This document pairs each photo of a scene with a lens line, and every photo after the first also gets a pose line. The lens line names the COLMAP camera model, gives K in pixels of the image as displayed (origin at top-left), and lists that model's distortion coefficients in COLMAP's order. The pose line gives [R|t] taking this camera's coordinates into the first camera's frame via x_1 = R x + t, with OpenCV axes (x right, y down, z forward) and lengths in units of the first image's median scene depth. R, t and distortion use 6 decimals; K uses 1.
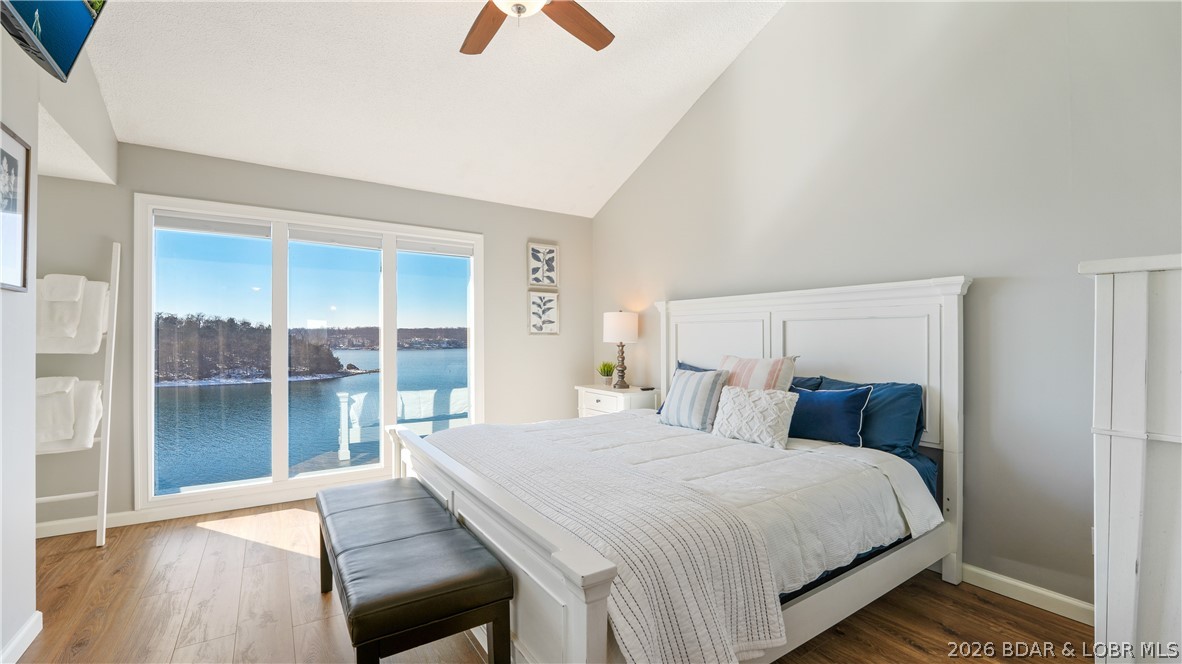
lens RADIAL K [[489.8, 0, 591.0], [0, 489.8, 332.0], [0, 0, 1]] dist [-0.002022, -0.000253]
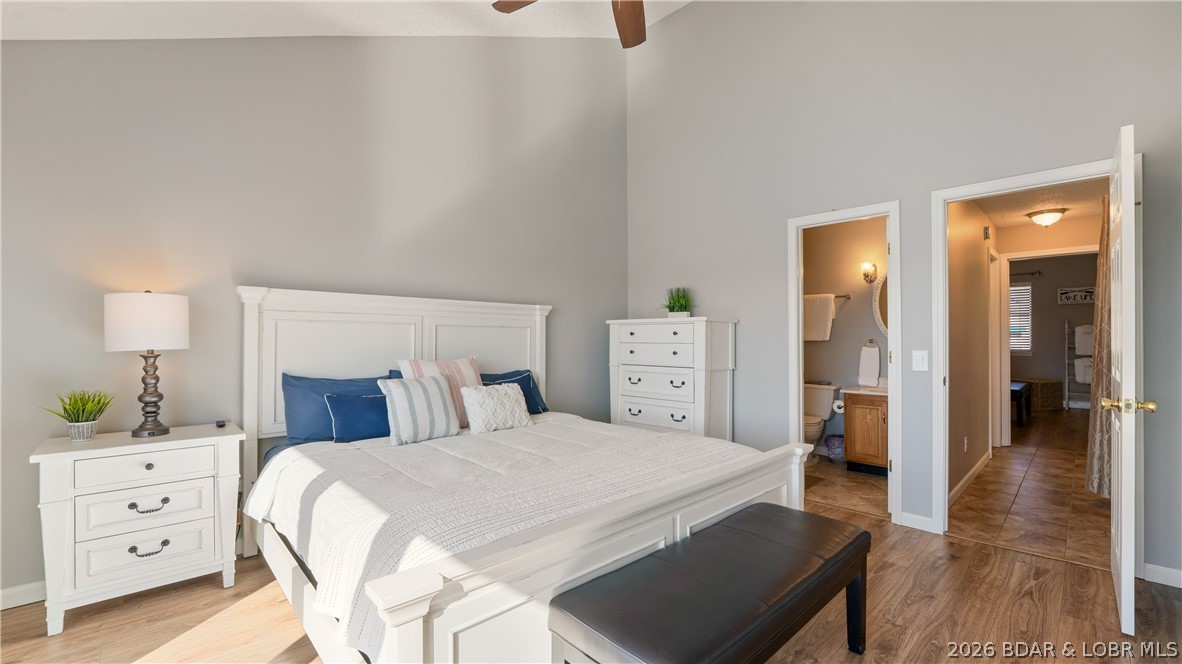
lens RADIAL K [[489.8, 0, 591.0], [0, 489.8, 332.0], [0, 0, 1]] dist [-0.002022, -0.000253]
pose [[-0.195364, 0.020056, 0.980526, -0.562890], [-0.002312, 0.999779, -0.020910, 0.011513], [-0.980728, -0.006352, -0.195275, 0.634269]]
